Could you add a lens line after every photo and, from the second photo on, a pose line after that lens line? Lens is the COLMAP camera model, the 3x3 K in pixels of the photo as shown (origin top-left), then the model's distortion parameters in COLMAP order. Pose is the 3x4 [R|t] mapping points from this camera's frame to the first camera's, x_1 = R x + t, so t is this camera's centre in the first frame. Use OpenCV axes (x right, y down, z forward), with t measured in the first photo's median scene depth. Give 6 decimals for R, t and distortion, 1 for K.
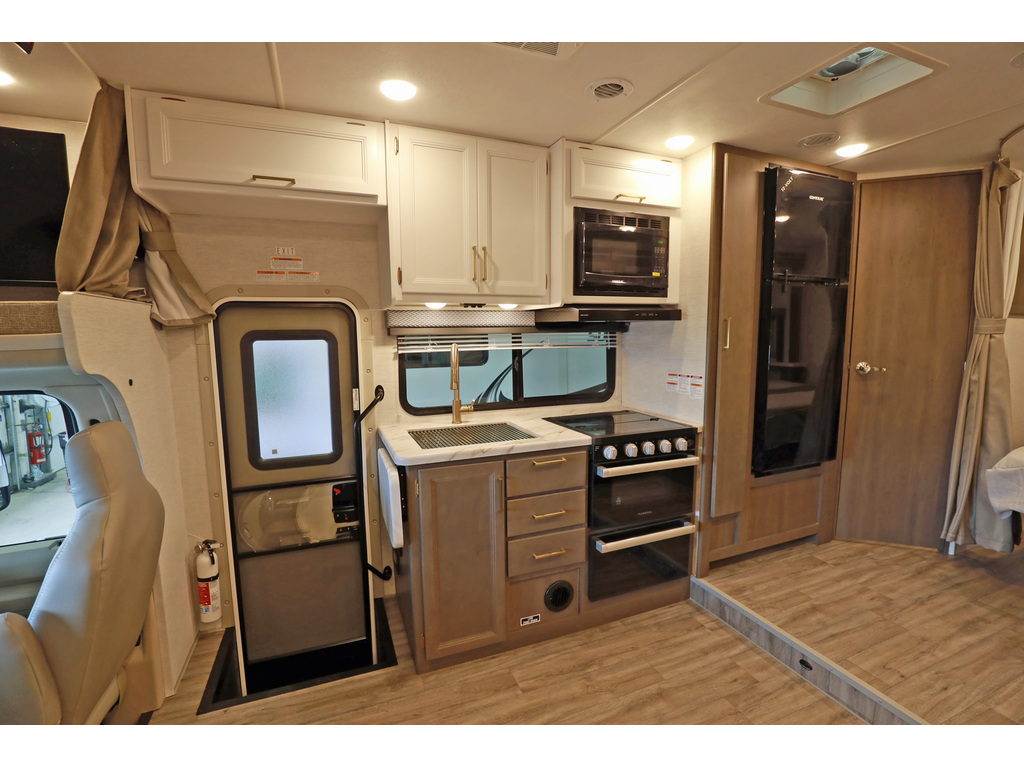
lens RADIAL K [[468.5, 0, 512.0], [0, 468.5, 384.9], [0, 0, 1]] dist [-0.038466, 0.008004]
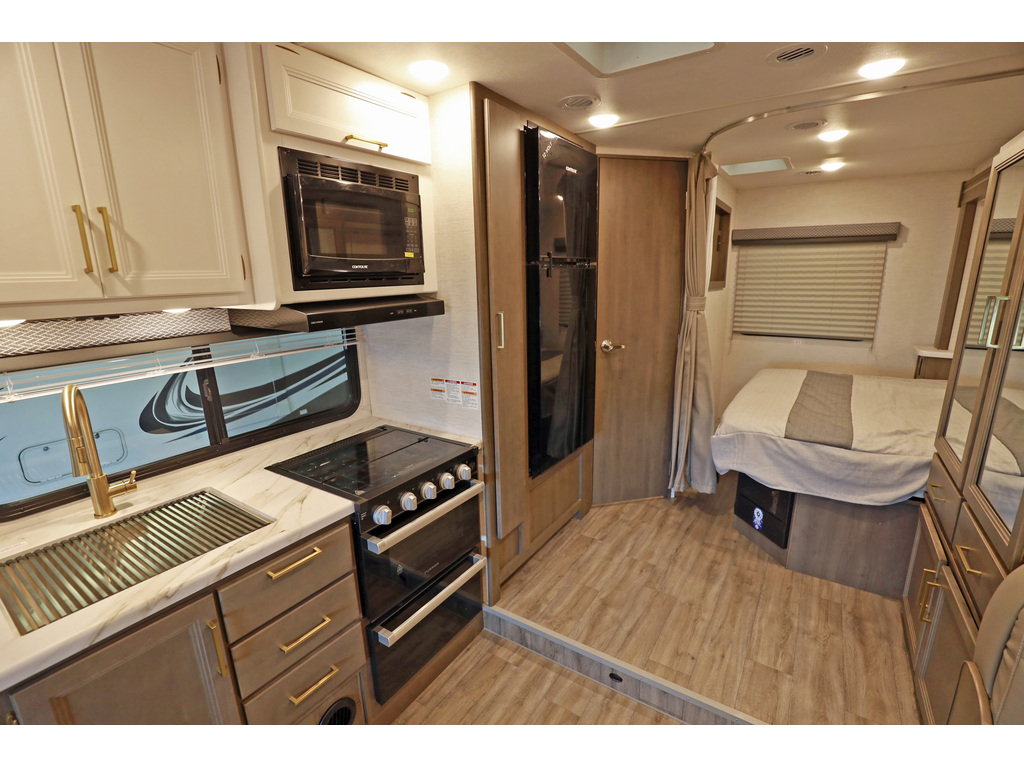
lens RADIAL K [[468.5, 0, 518.8], [0, 468.5, 385.2], [0, 0, 1]] dist [-0.038466, 0.008004]
pose [[0.820592, -0.140250, 0.554038, 0.012724], [0.076282, 0.987626, 0.137026, -0.121616], [-0.566400, -0.070180, 0.821137, 0.278992]]
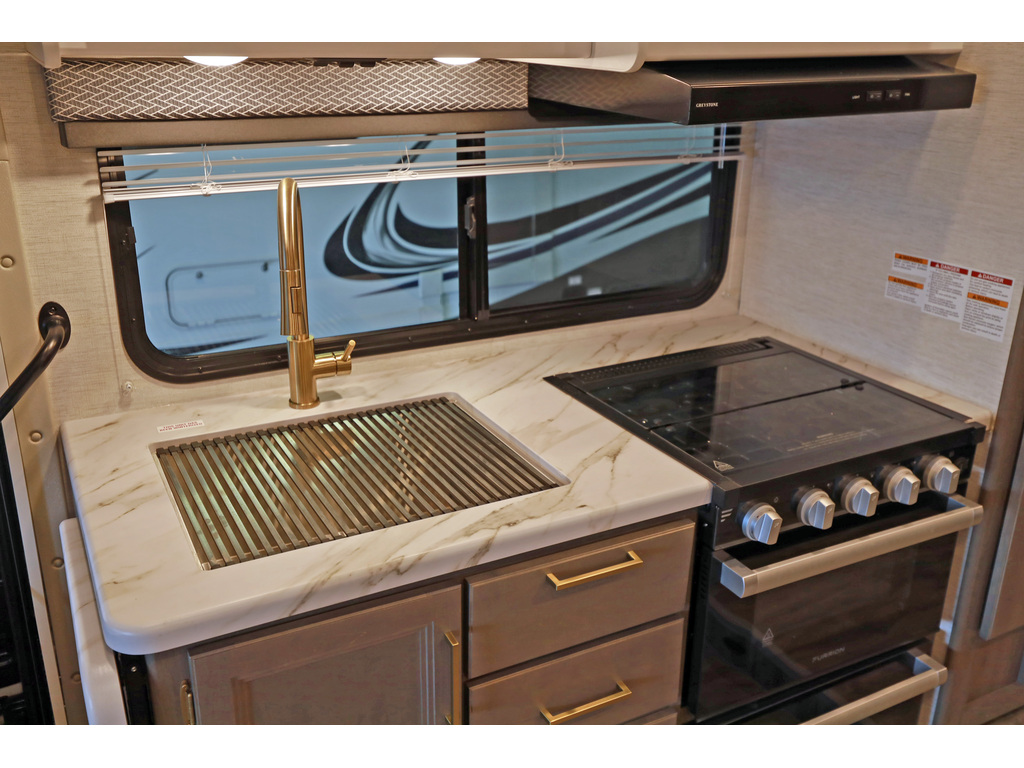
lens RADIAL K [[953.2, 0, 513.0], [0, 953.2, 376.7], [0, 0, 1]] dist [0.035561, 0.000000]
pose [[0.993595, -0.016316, 0.111817, -0.045508], [-0.011541, 0.969694, 0.244050, -0.119260], [-0.112410, -0.243777, 0.963295, 0.328831]]
